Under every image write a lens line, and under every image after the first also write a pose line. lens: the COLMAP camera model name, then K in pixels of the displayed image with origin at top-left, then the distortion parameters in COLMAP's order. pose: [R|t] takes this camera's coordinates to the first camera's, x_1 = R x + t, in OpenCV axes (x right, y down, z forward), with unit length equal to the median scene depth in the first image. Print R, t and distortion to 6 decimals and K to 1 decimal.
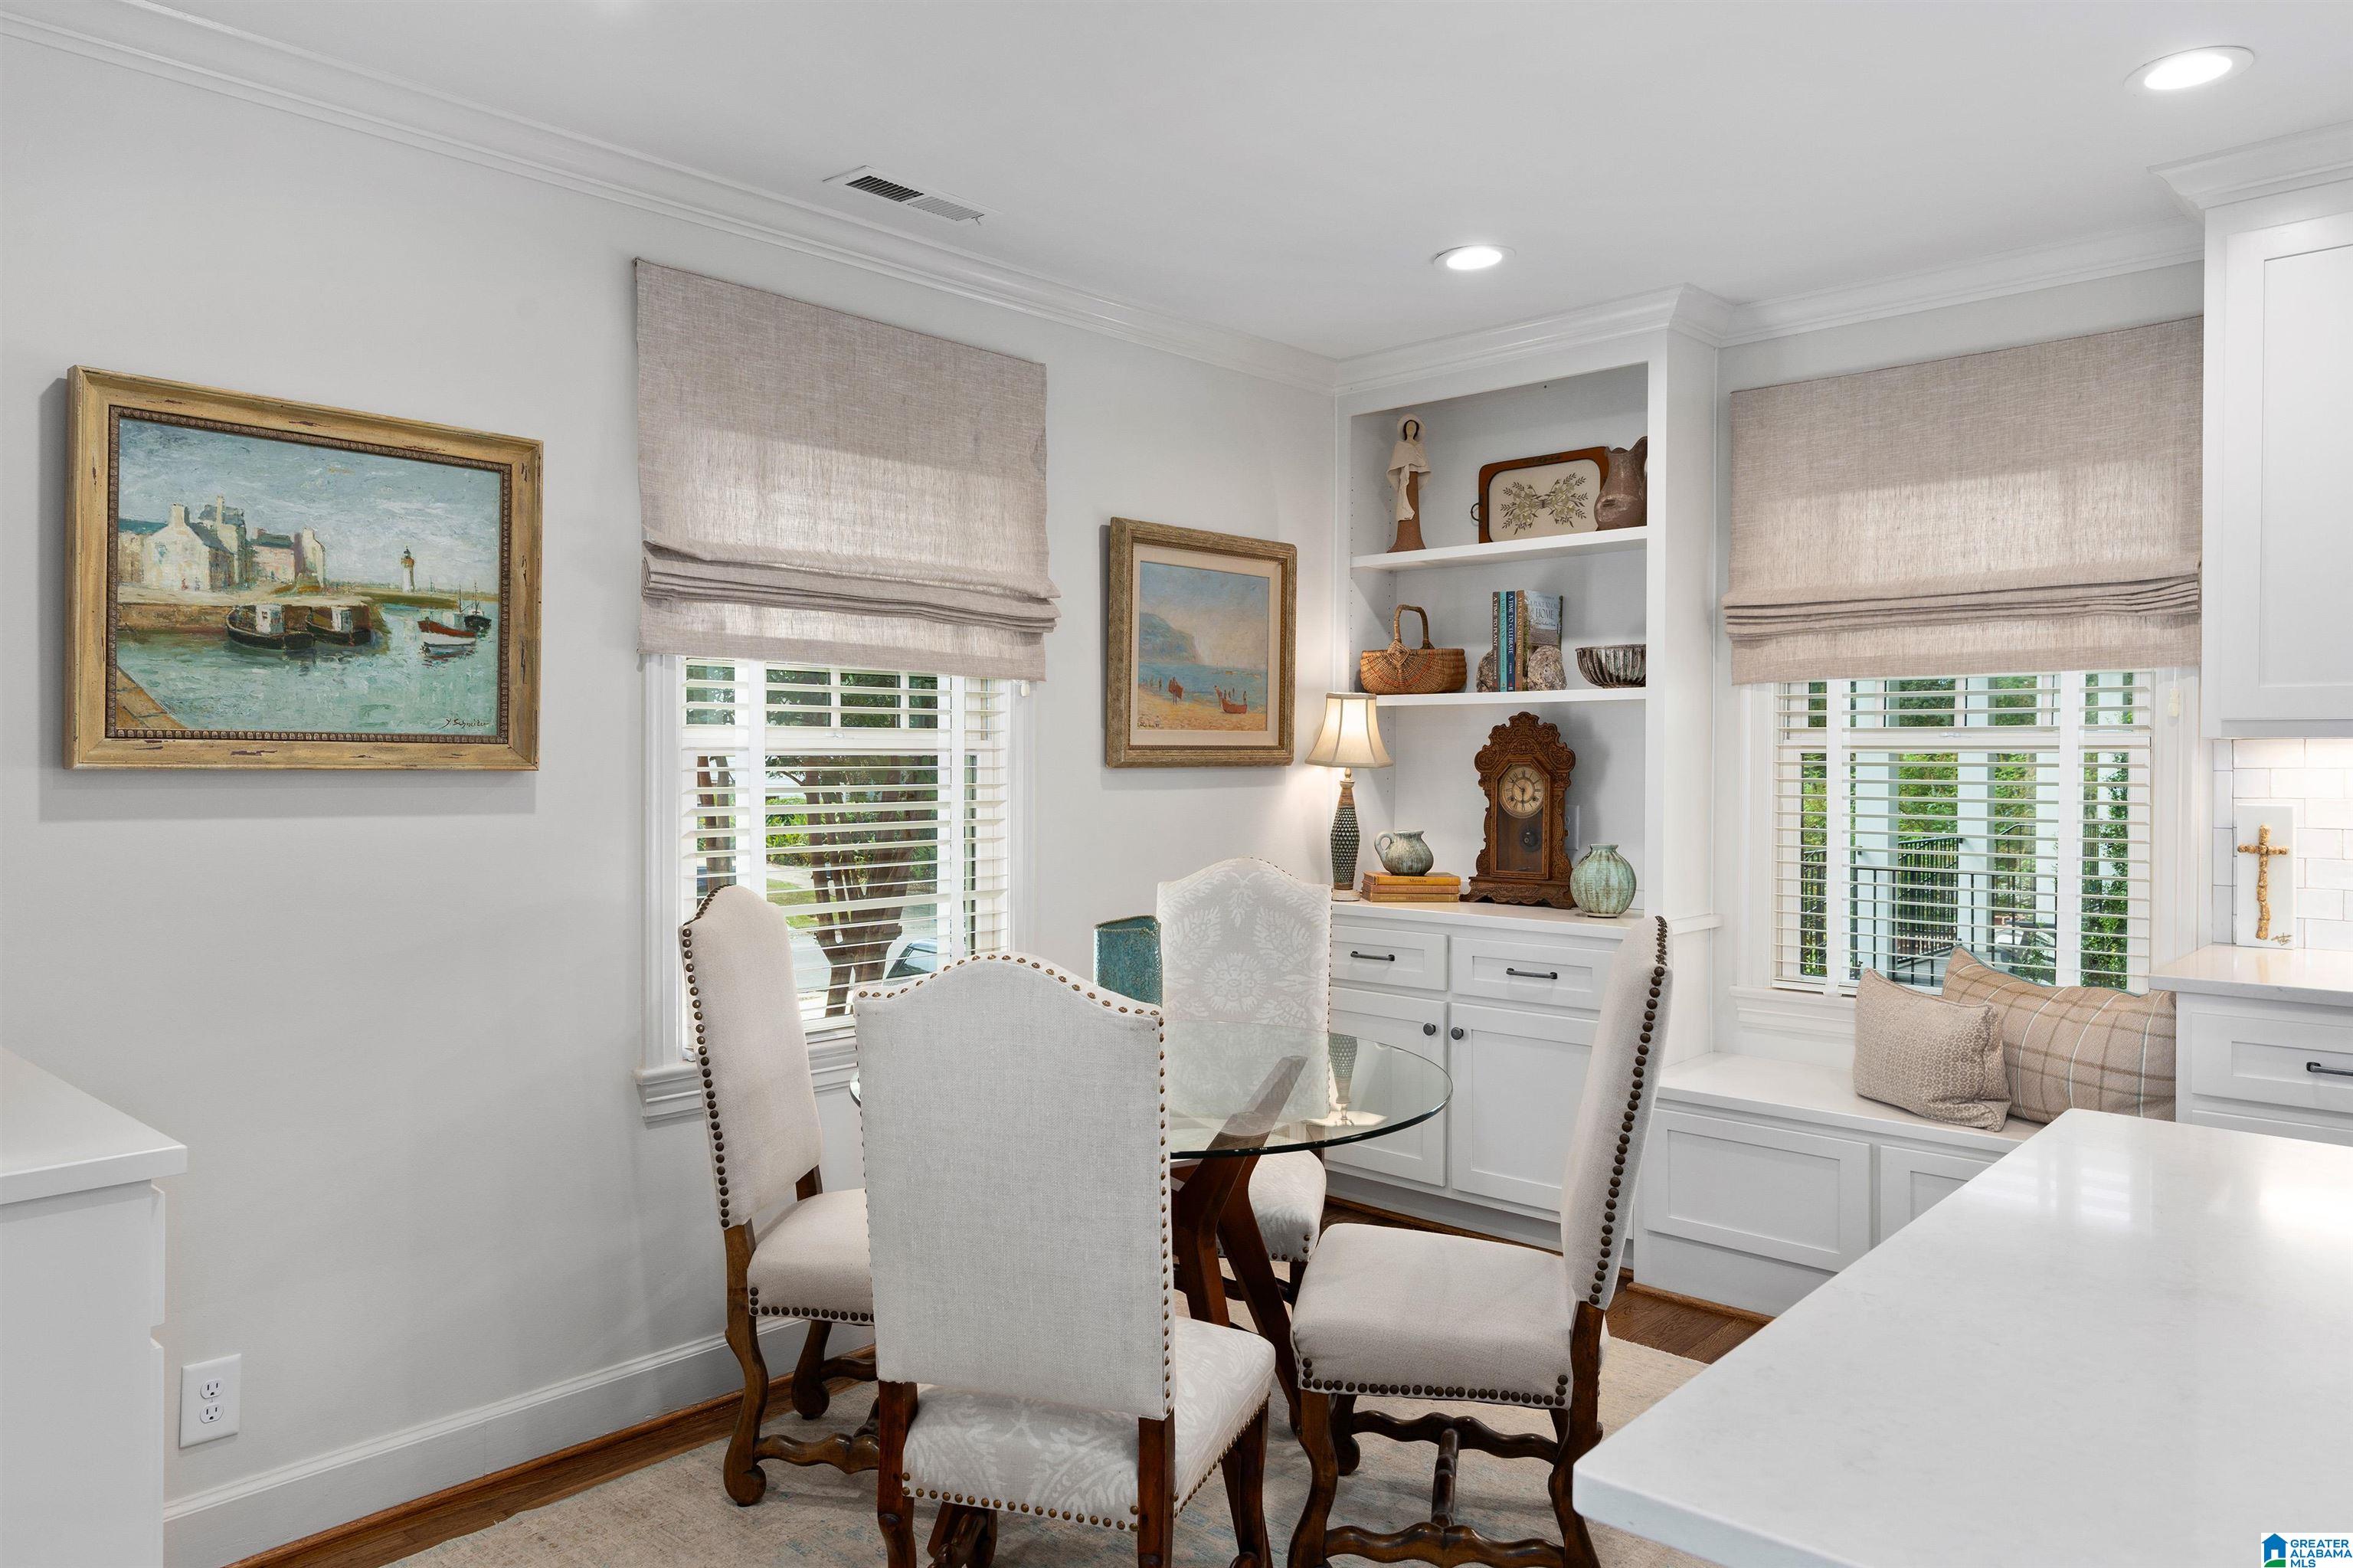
lens RADIAL K [[1569.7, 0, 1166.3], [0, 1569.7, 777.0], [0, 0, 1]] dist [-0.006639, 0.018750]
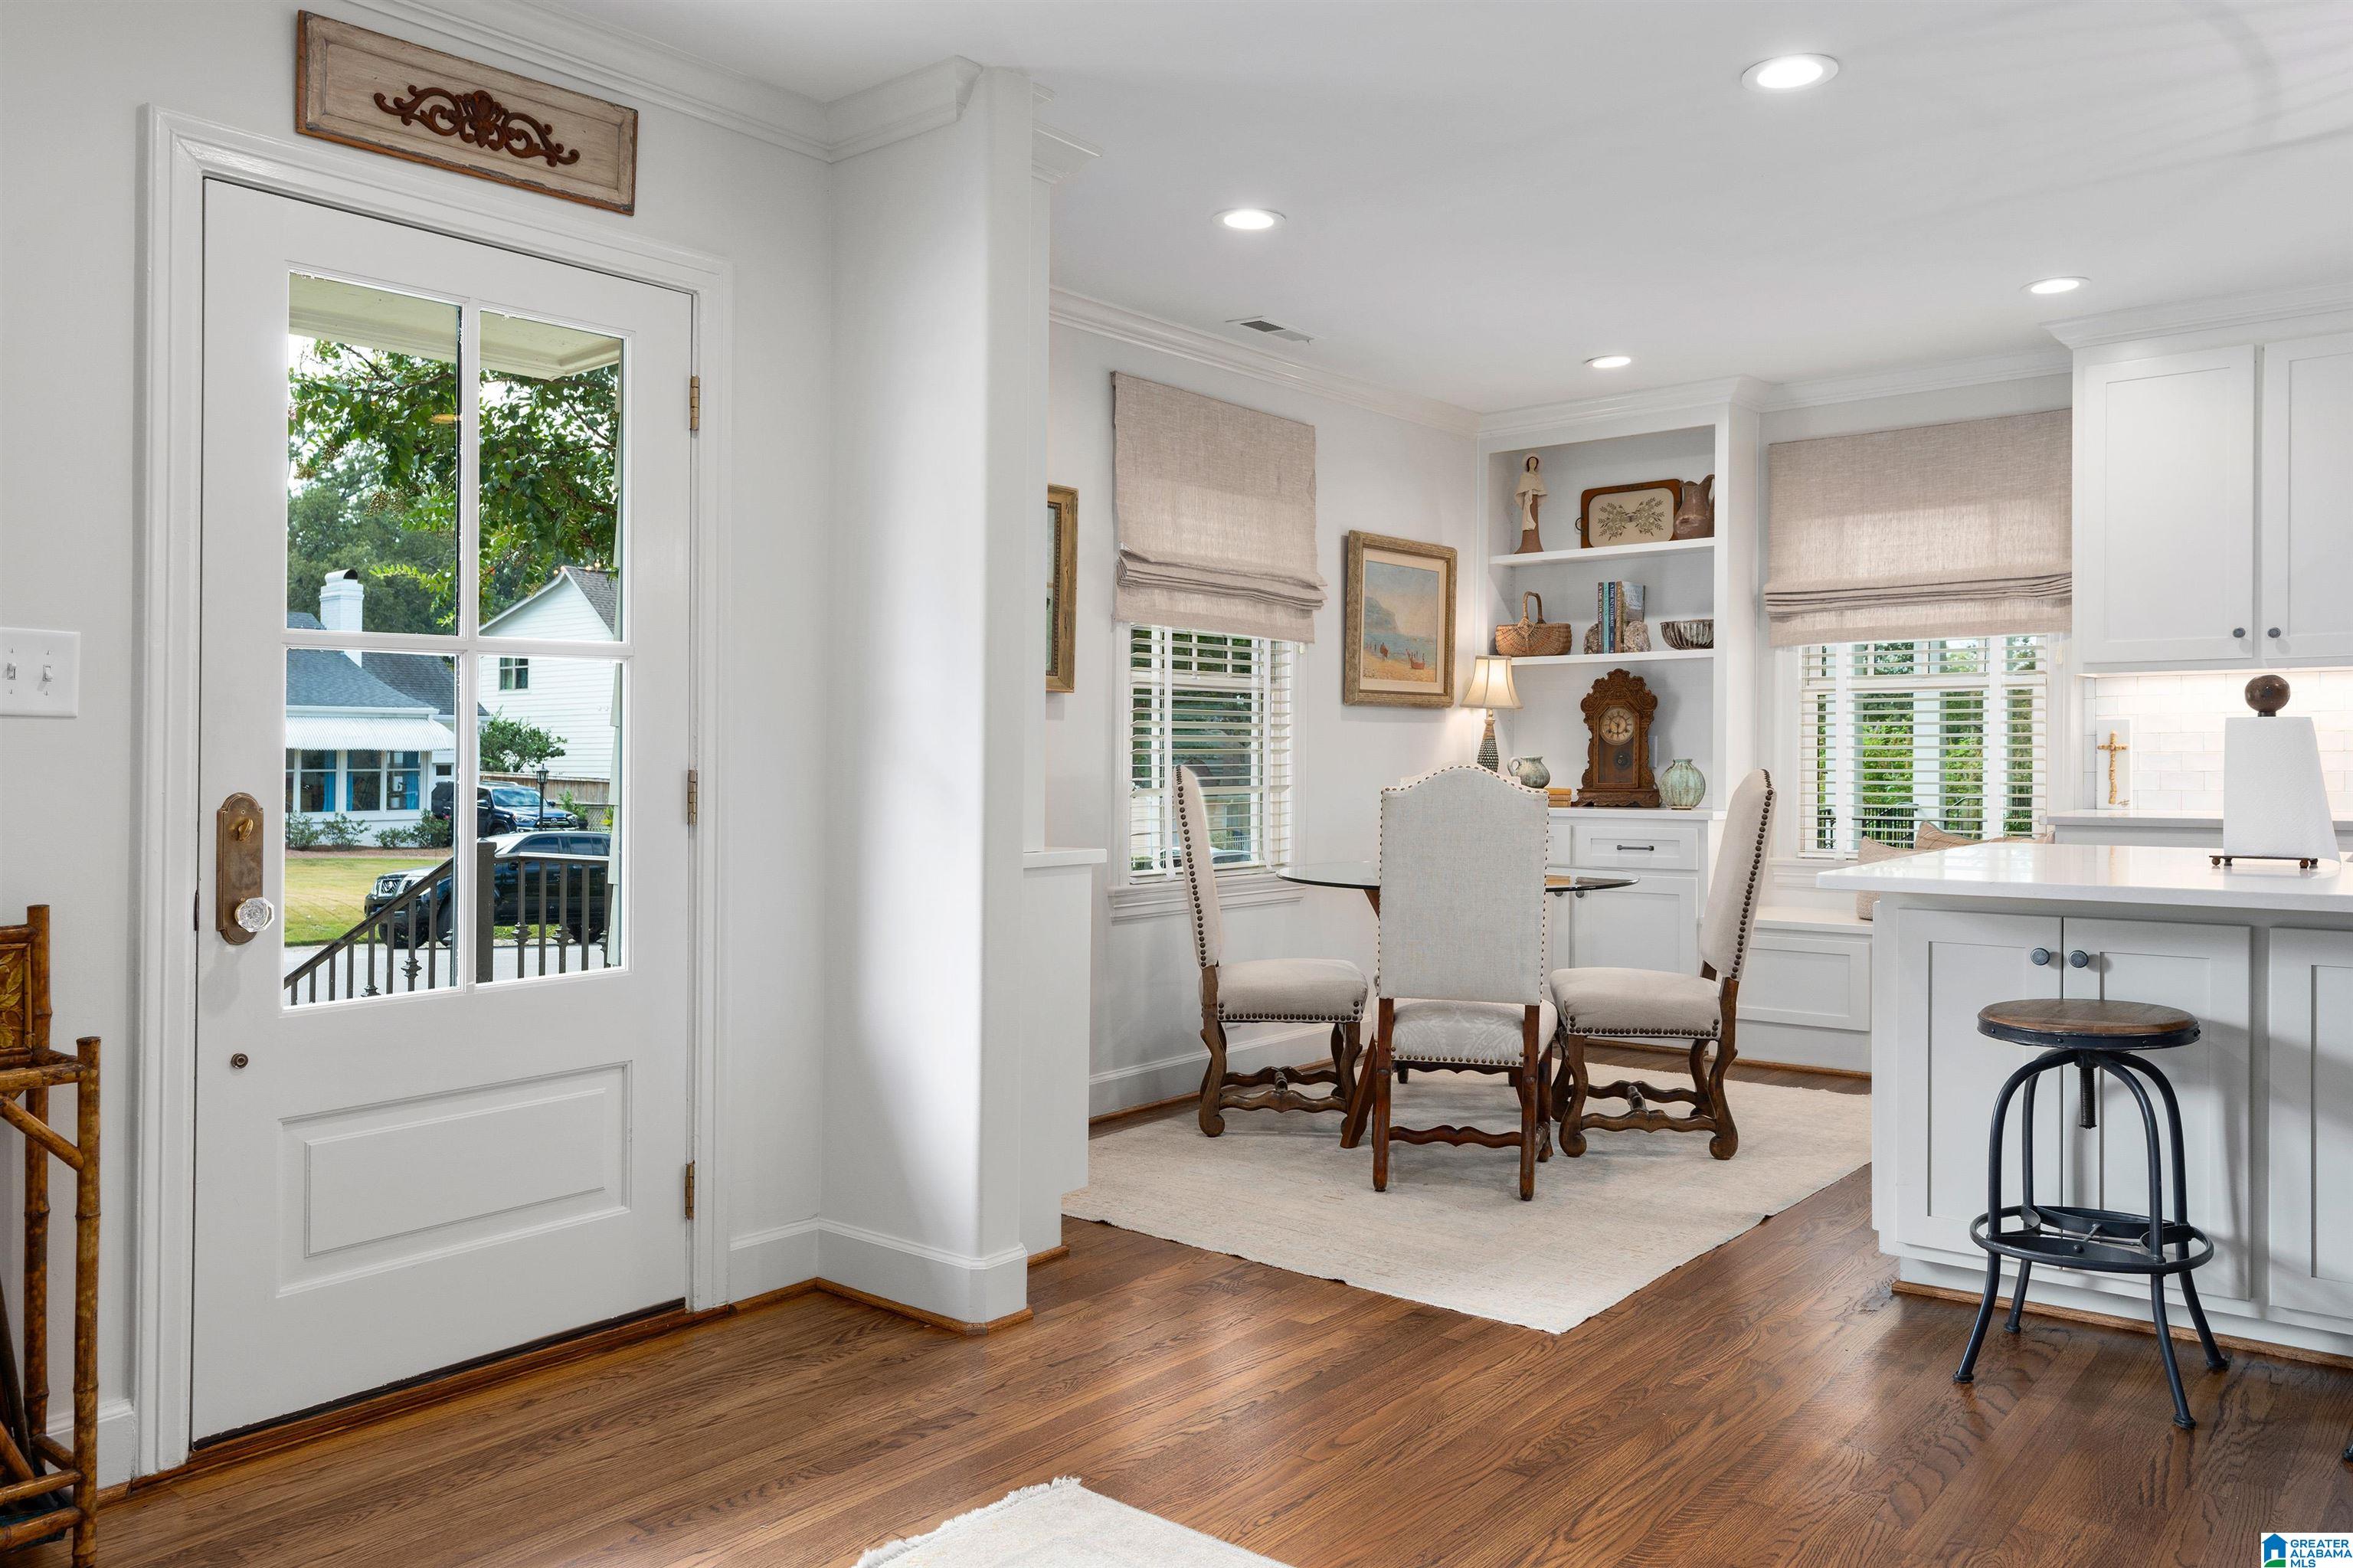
lens RADIAL K [[1720.3, 0, 1176.1], [0, 1720.3, 779.2], [0, 0, 1]] dist [0.014261, 0.001208]
pose [[0.997820, -0.004066, 0.065862, -0.326649], [0.004168, 0.999990, -0.001422, 0.070346], [-0.065855, 0.001693, 0.997828, -0.614746]]
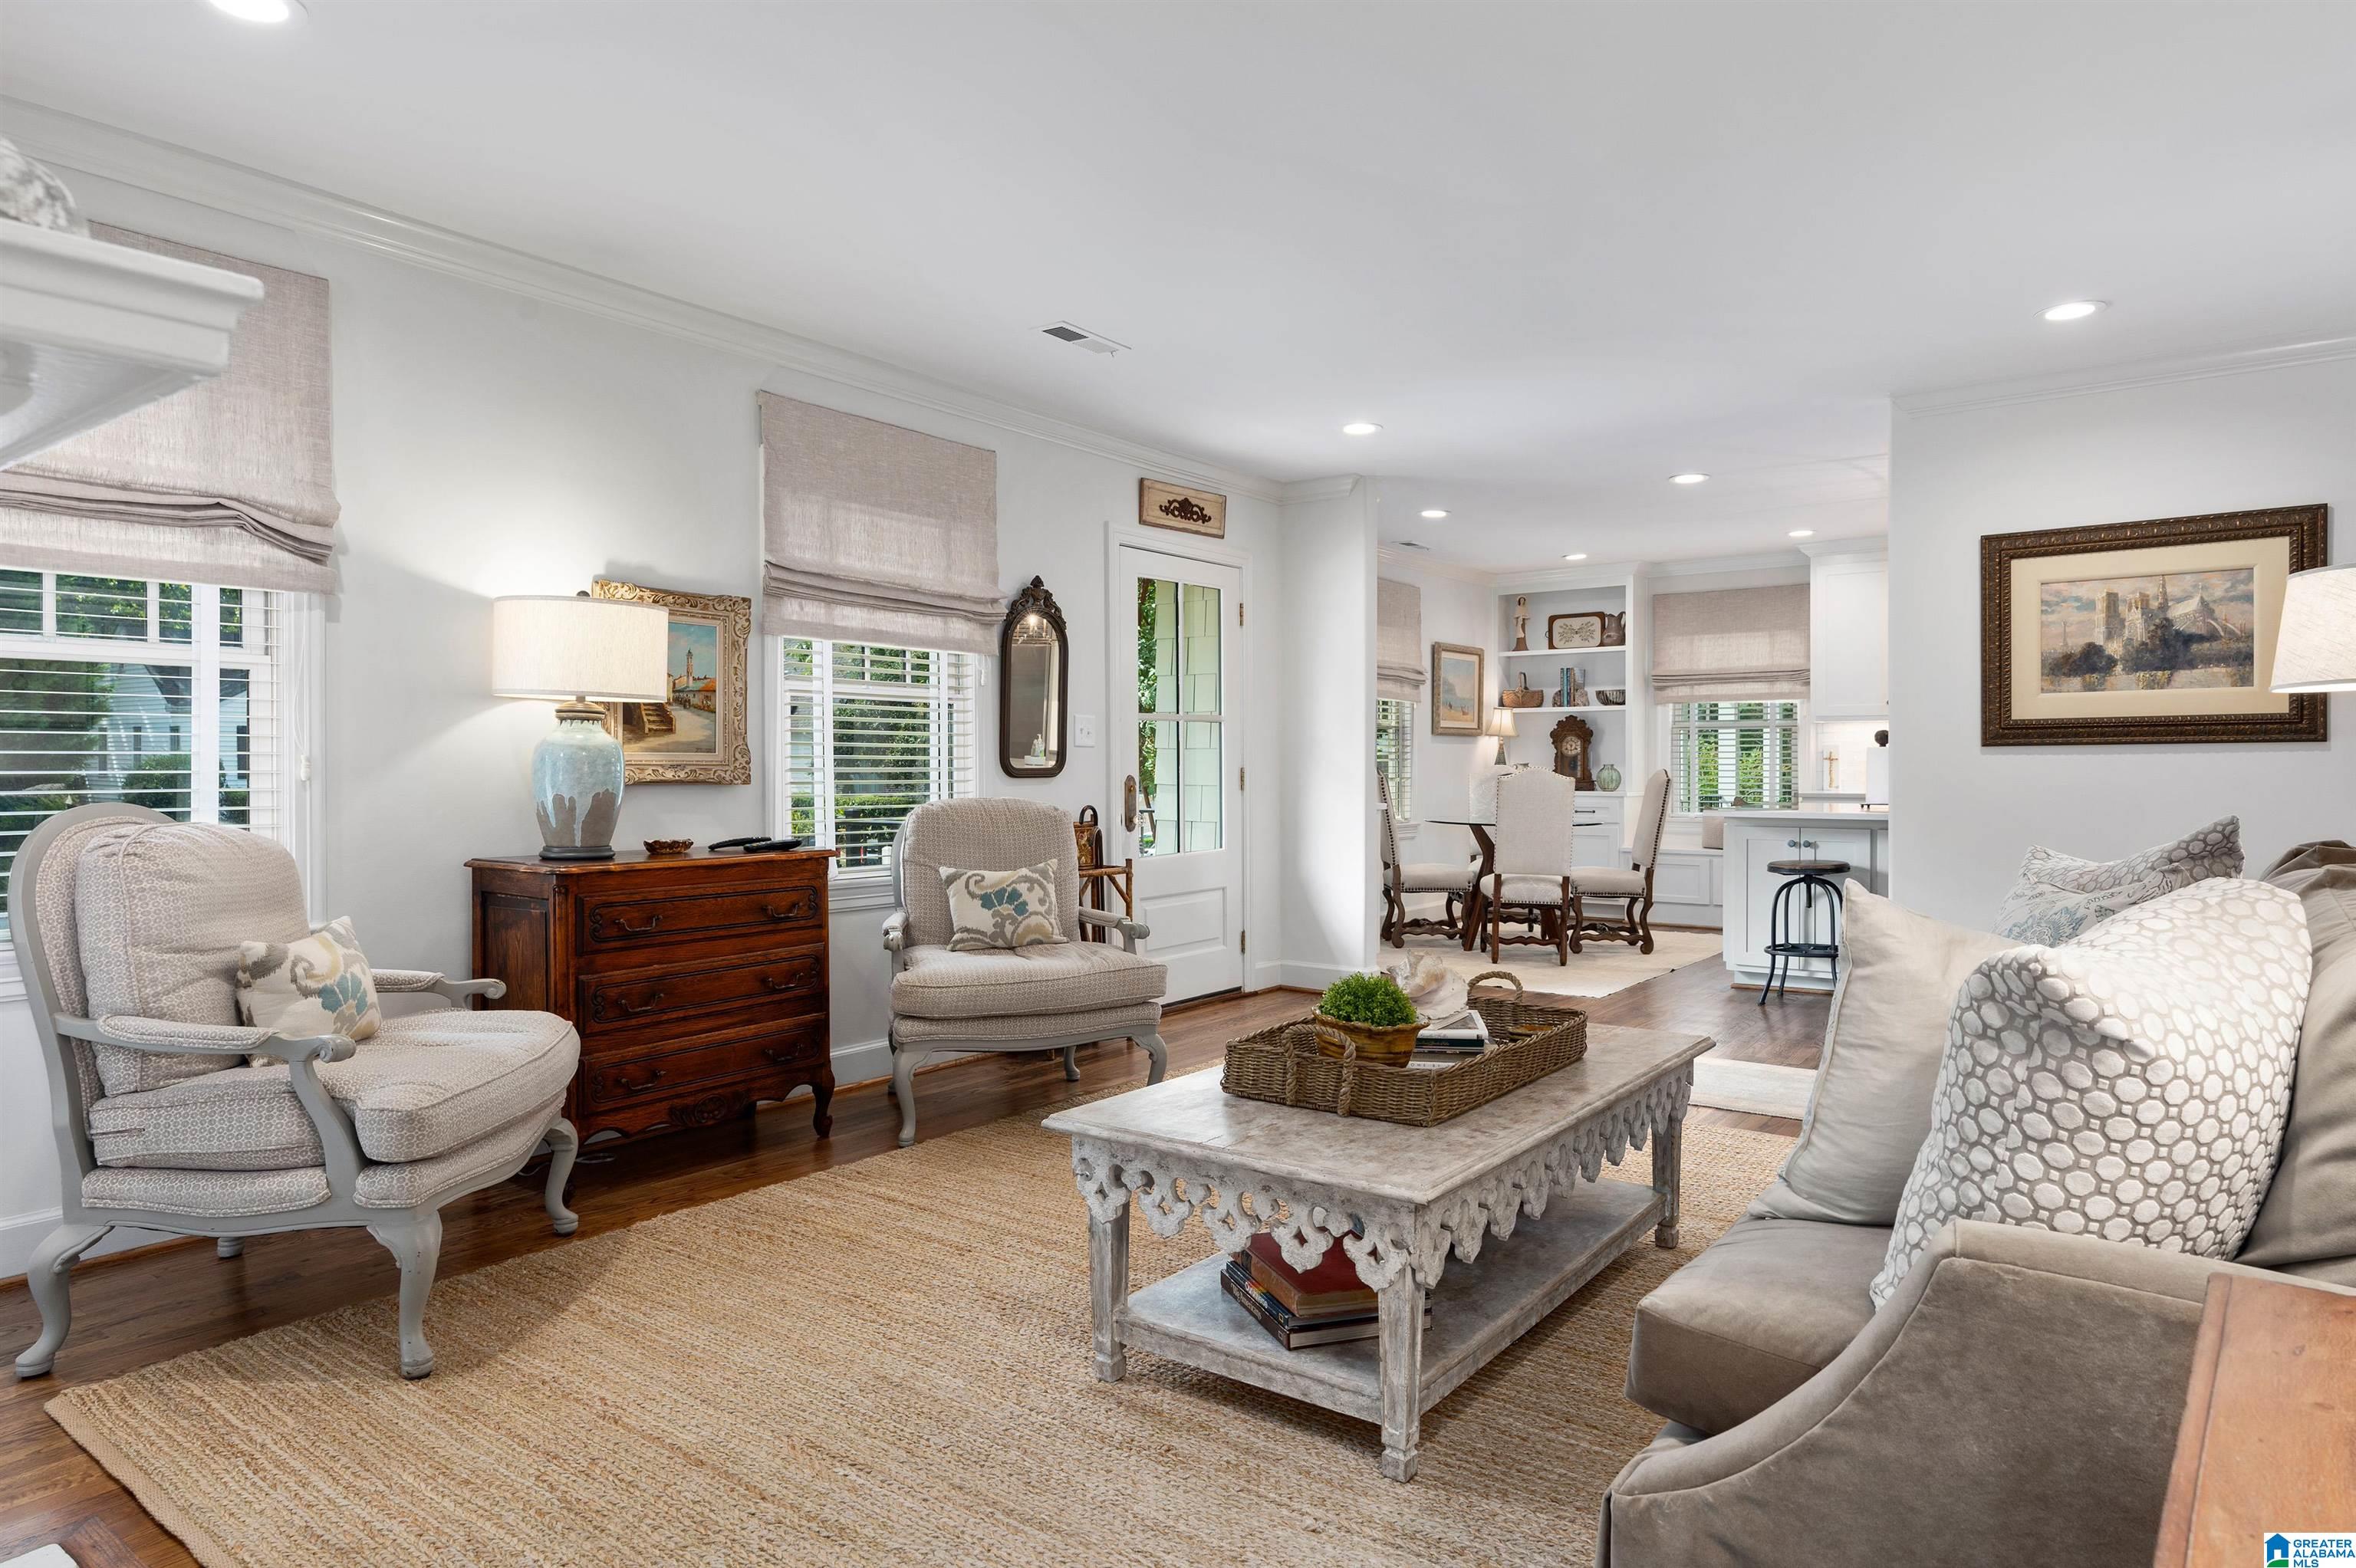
lens RADIAL K [[1374.1, 0, 1187.7], [0, 1374.1, 773.1], [0, 0, 1]] dist [0.001295, 0.000425]
pose [[0.994000, -0.001292, 0.109372, -0.784314], [0.001994, 0.999978, -0.006312, 0.081517], [-0.109362, 0.006492, 0.993981, -1.420569]]
